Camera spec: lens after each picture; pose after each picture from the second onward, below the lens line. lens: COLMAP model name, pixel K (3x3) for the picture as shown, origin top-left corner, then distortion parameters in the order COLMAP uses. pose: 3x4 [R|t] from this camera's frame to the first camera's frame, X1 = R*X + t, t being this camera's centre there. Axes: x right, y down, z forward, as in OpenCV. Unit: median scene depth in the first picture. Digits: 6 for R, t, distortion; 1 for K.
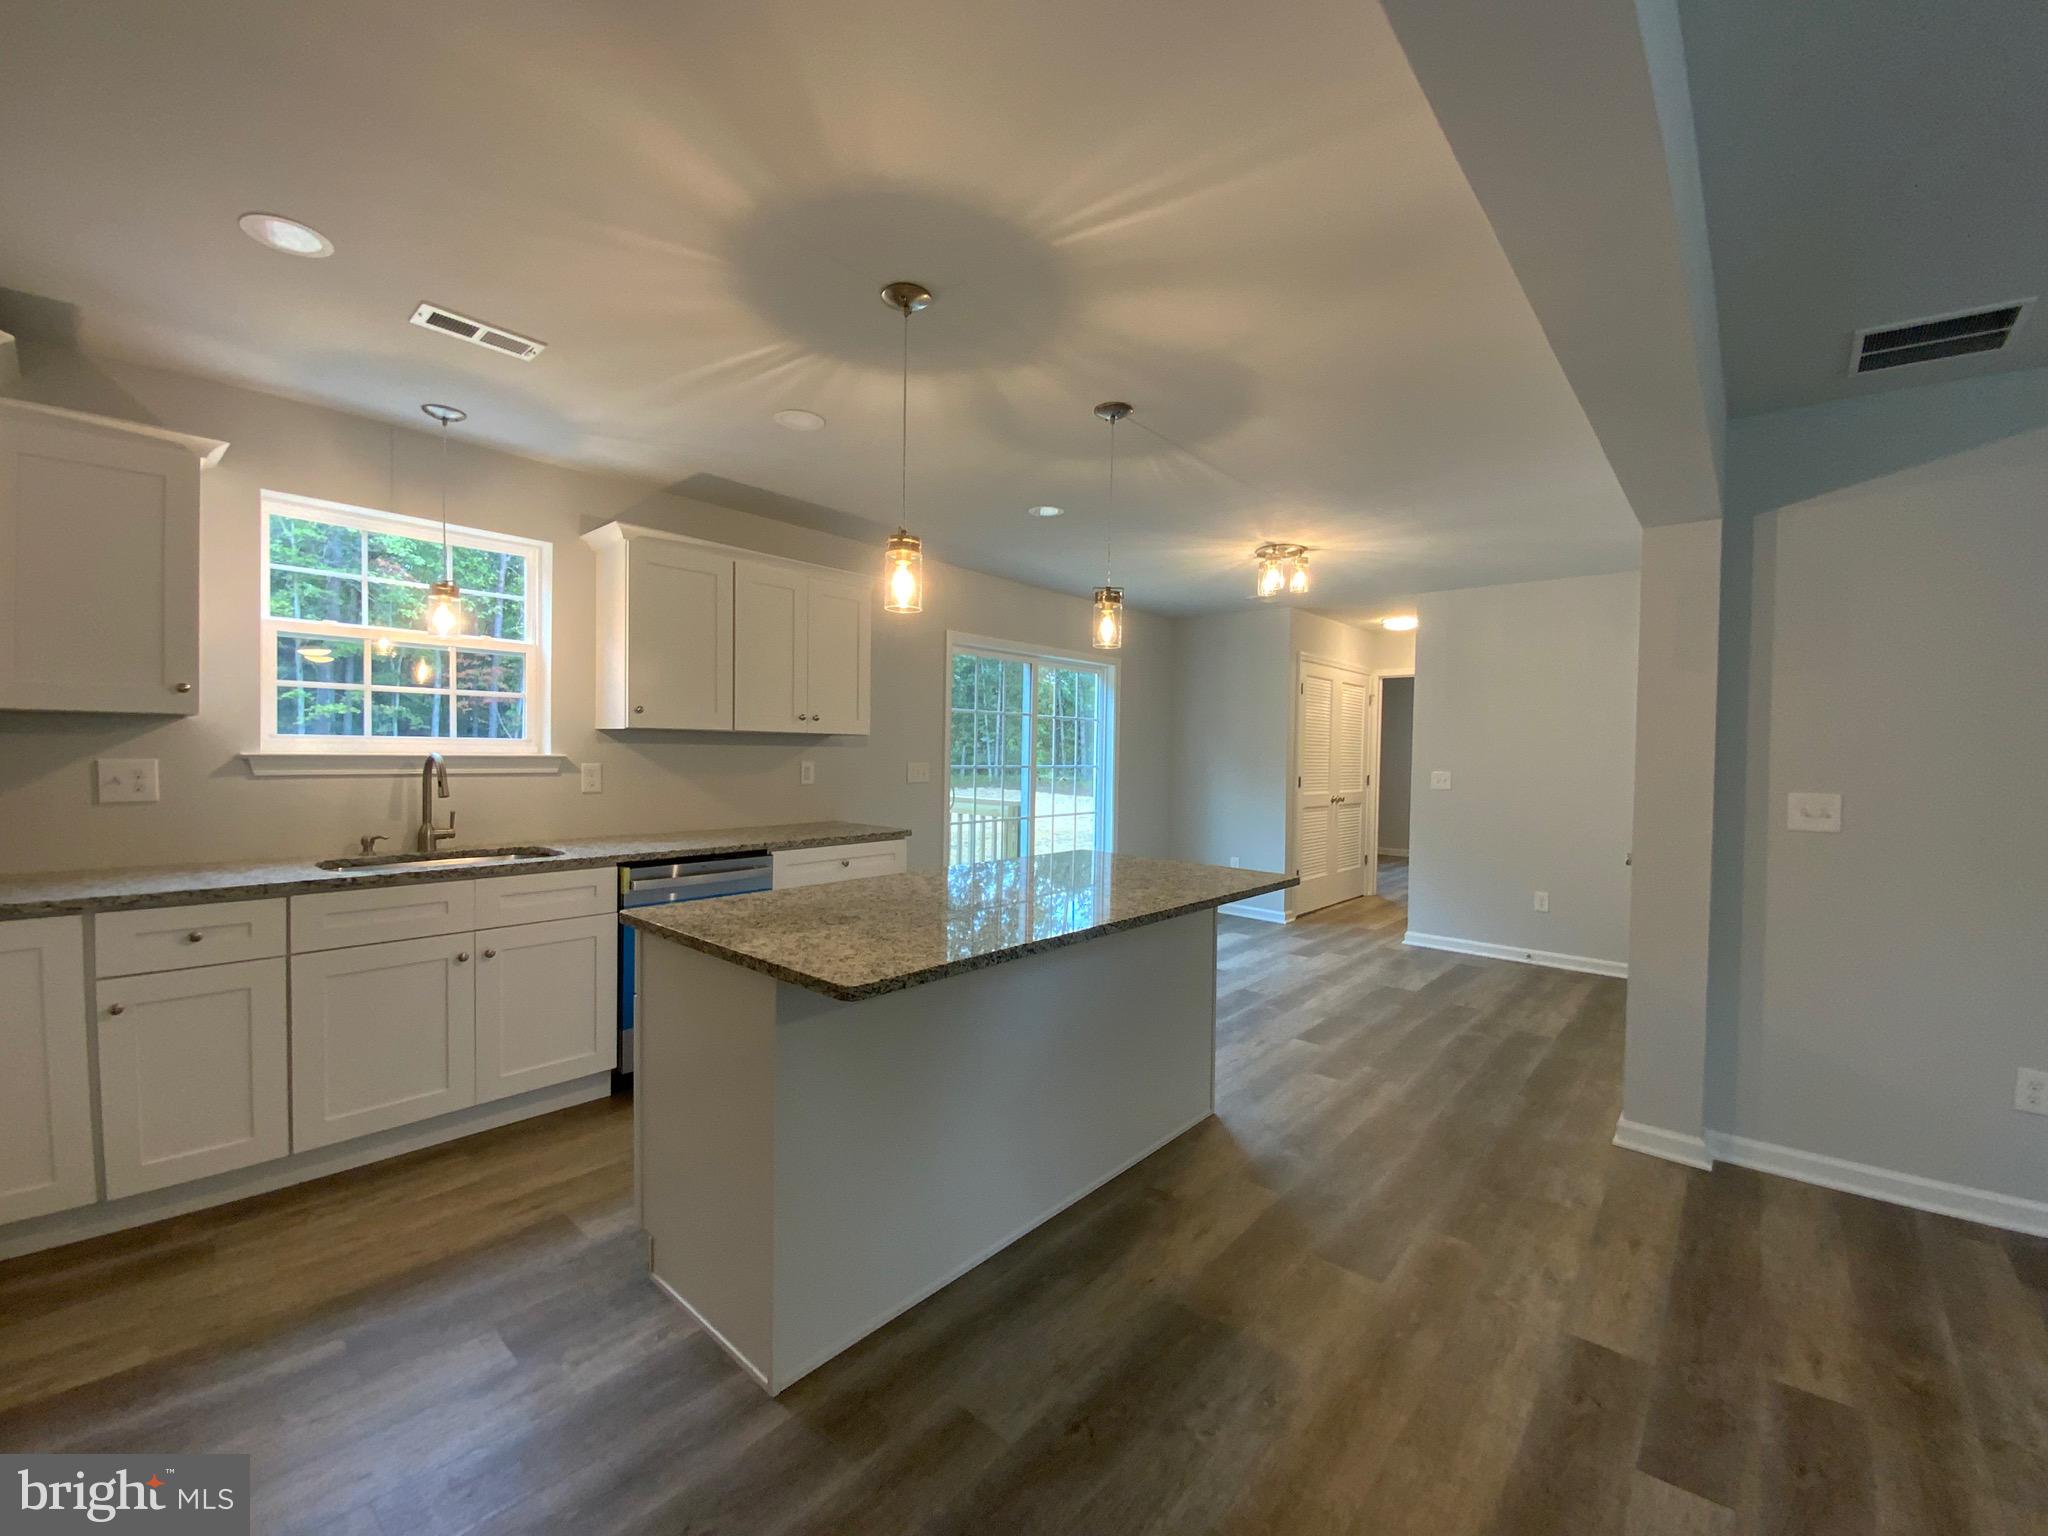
lens RADIAL K [[832.9, 0, 1024.0], [0, 832.9, 768.0], [0, 0, 1]] dist [0.000415, 0.000017]
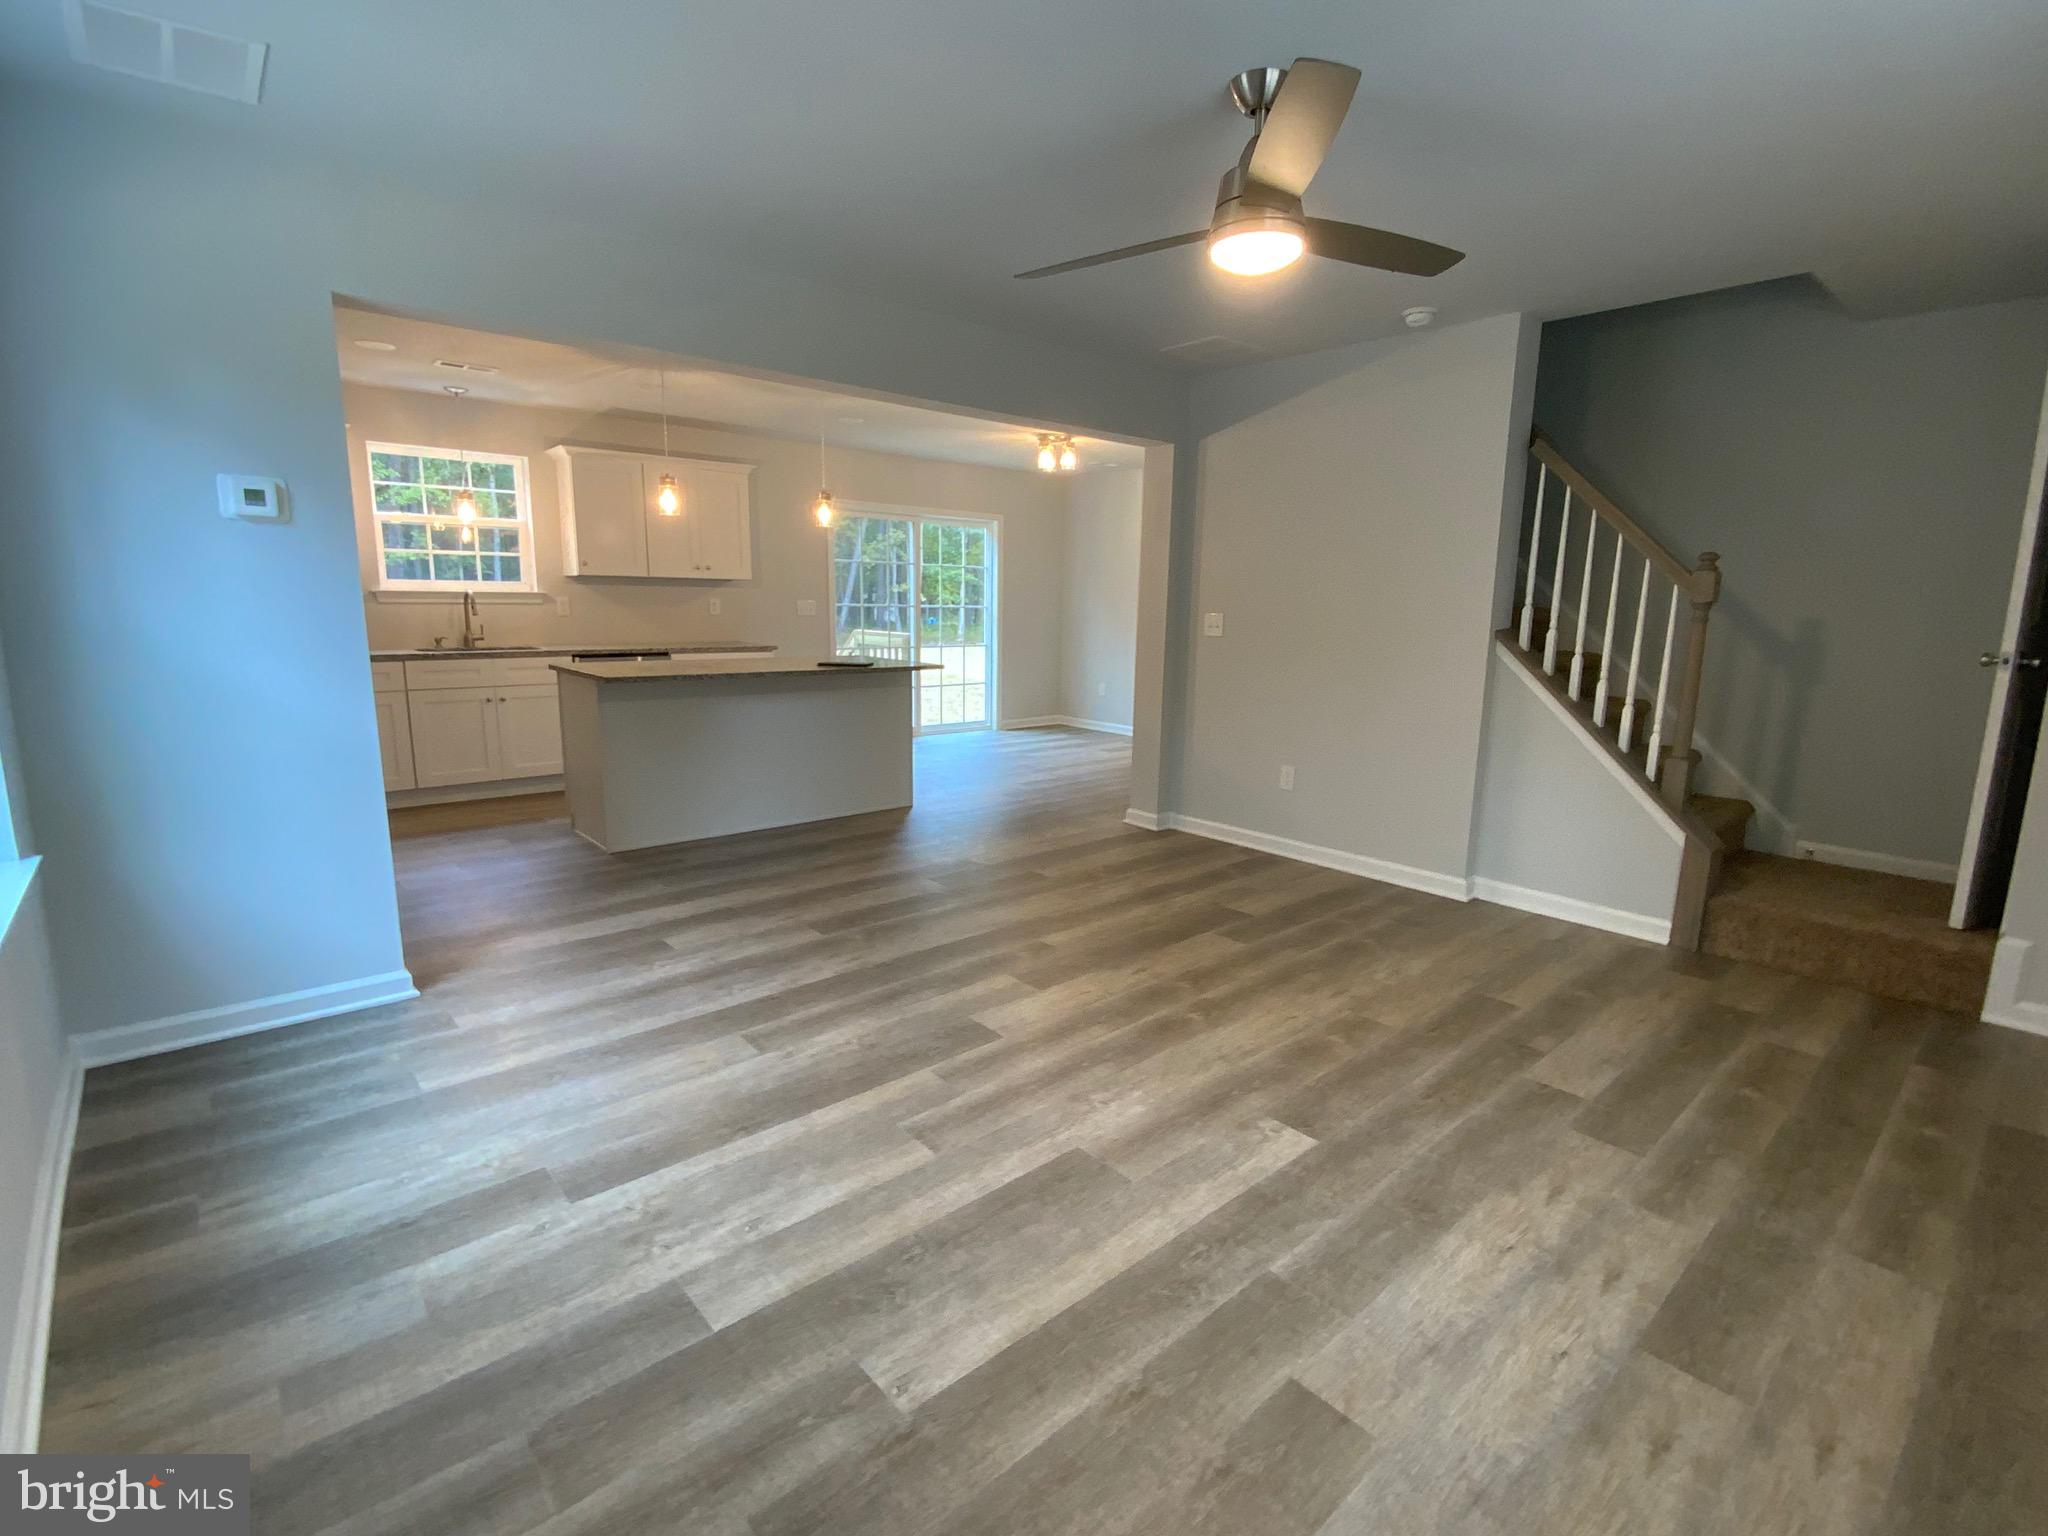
lens RADIAL K [[962.3, 0, 1024.0], [0, 962.3, 768.0], [0, 0, 1]] dist [-0.001759, -0.000387]
pose [[0.992025, 0.023490, -0.123836, 0.684378], [-0.004410, 0.988347, 0.152151, 0.037871], [0.125967, -0.150392, 0.980569, -0.859720]]
